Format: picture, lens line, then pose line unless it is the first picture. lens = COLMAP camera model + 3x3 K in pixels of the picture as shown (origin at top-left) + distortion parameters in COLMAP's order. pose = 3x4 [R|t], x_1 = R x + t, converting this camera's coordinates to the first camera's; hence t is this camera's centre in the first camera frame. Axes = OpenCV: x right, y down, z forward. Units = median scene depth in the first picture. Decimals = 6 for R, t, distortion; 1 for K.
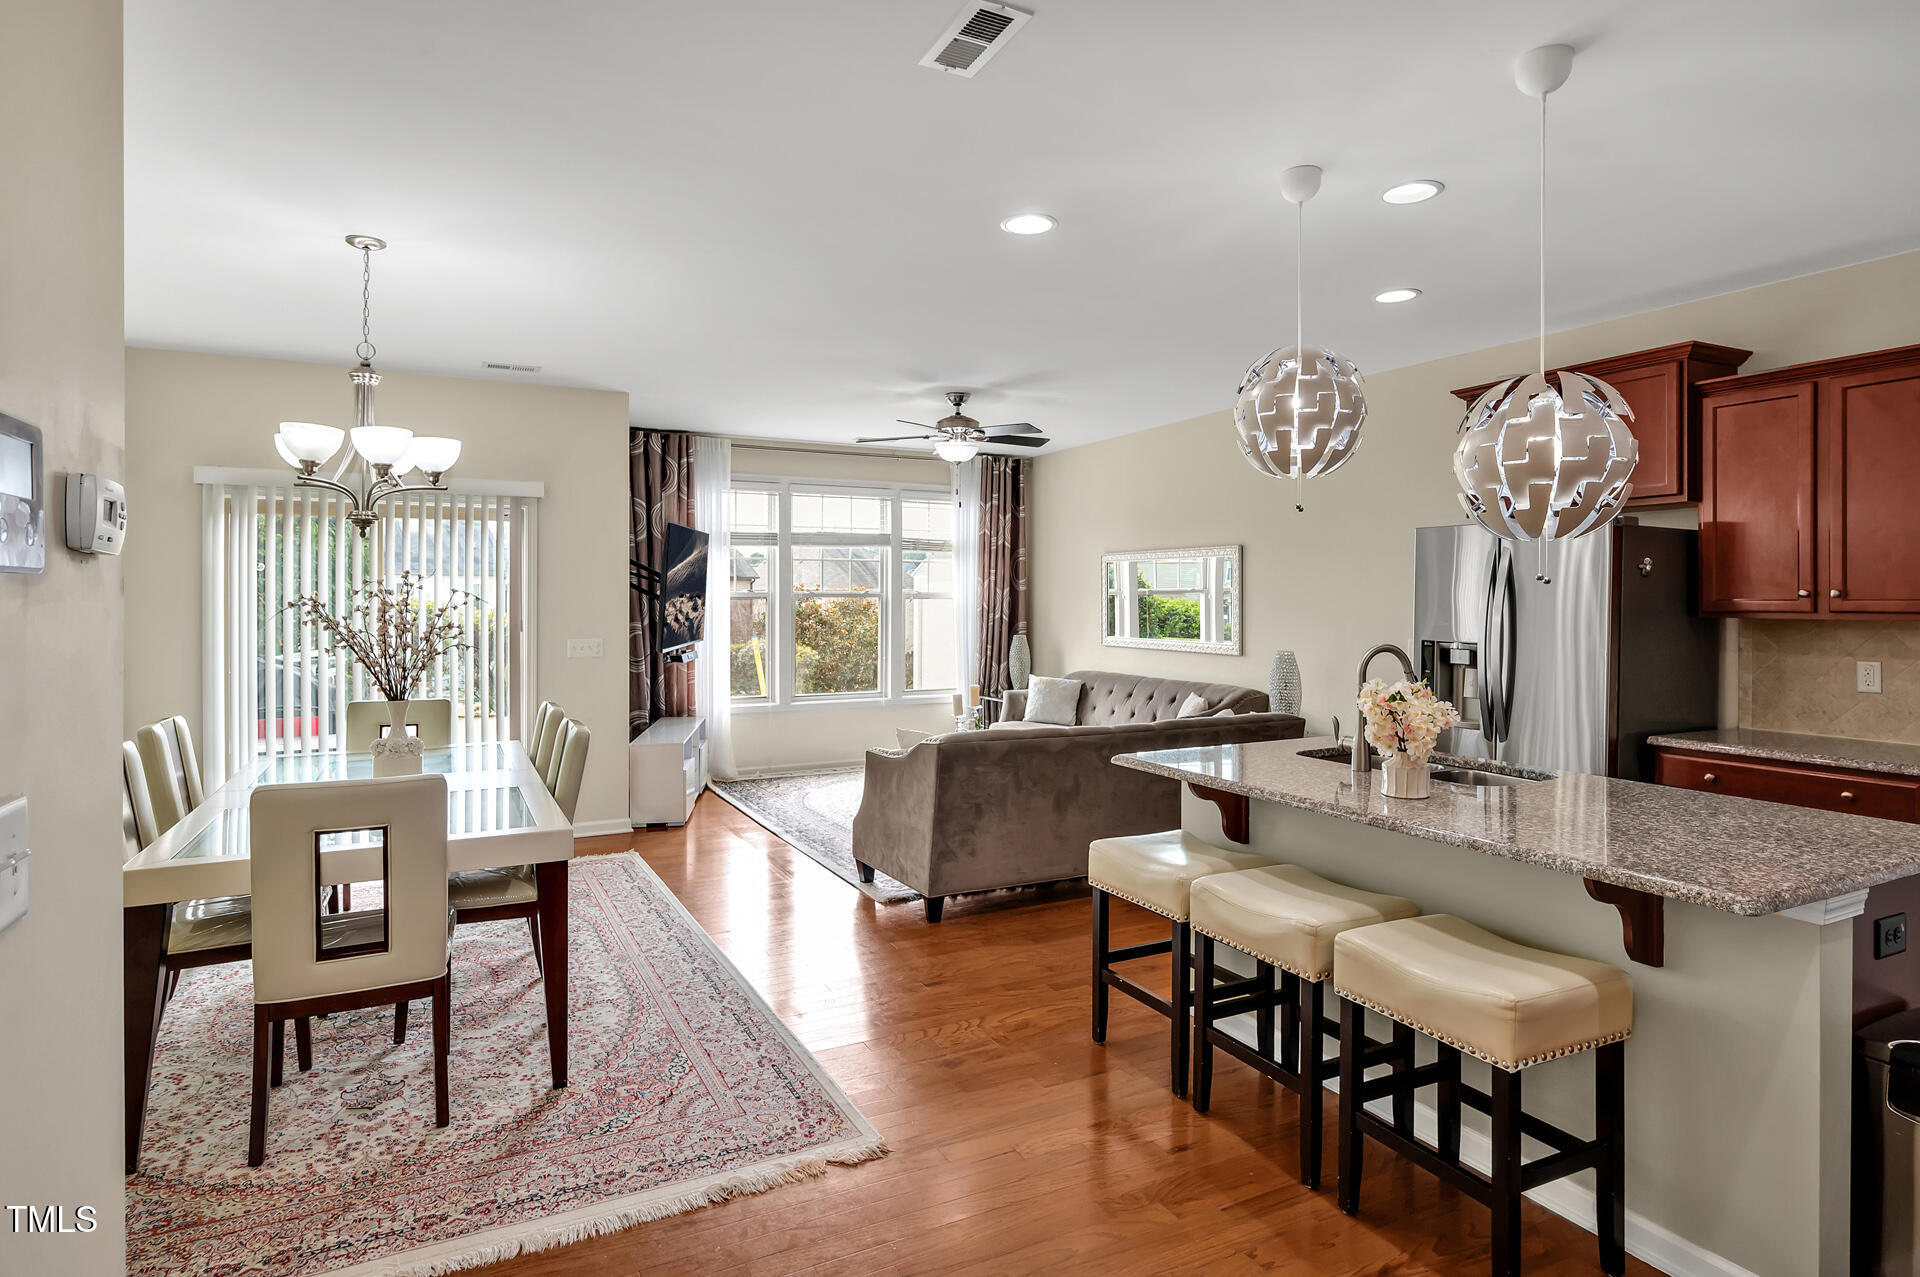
lens RADIAL K [[1020.7, 0, 960.8], [0, 1020.7, 601.2], [0, 0, 1]] dist [-0.001380, -0.000450]
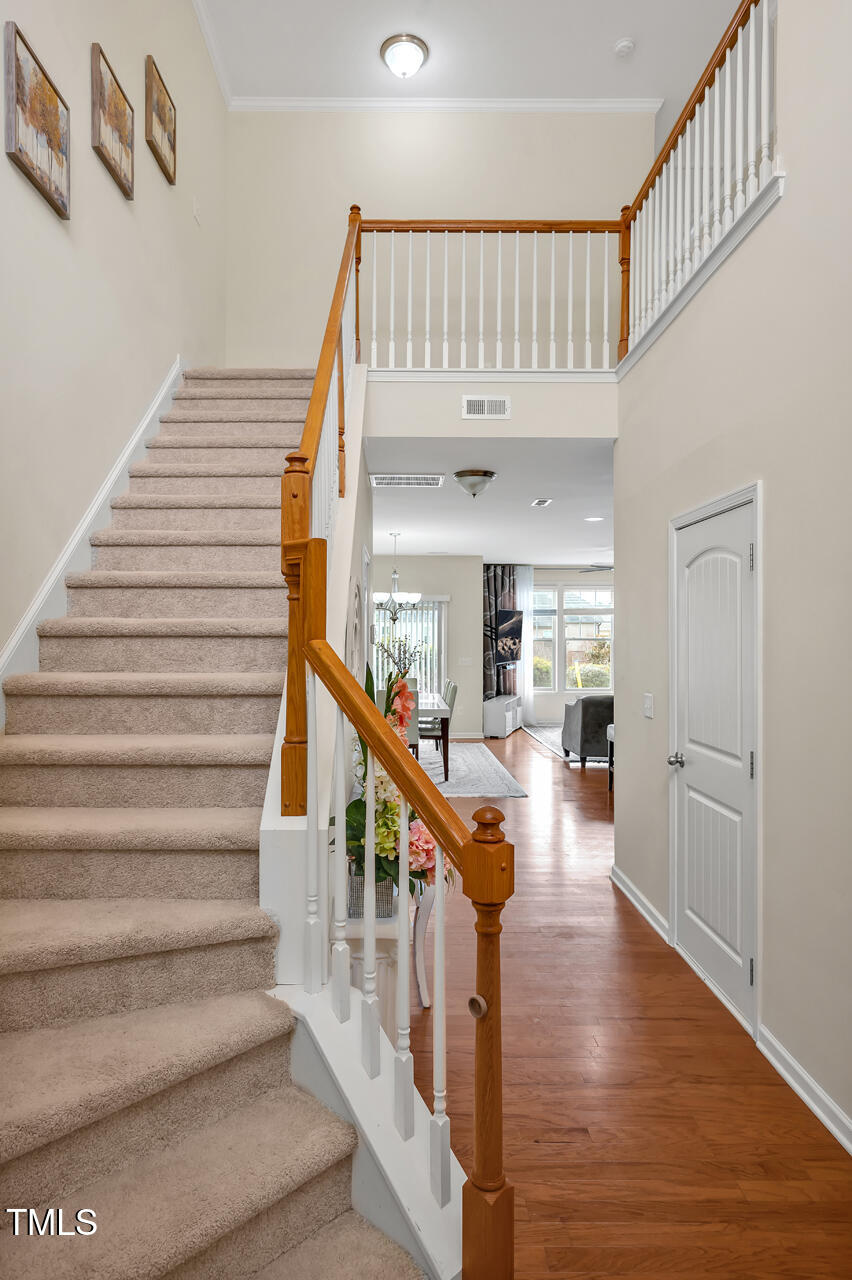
lens RADIAL K [[970.3, 0, 426.0], [0, 970.3, 640.0], [0, 0, 1]] dist [0.000550, -0.000238]
pose [[0.904065, 0.005034, -0.427366, 0.470166], [-0.002123, 0.999971, 0.007287, -0.019948], [0.427390, -0.005680, 0.904049, -0.995170]]
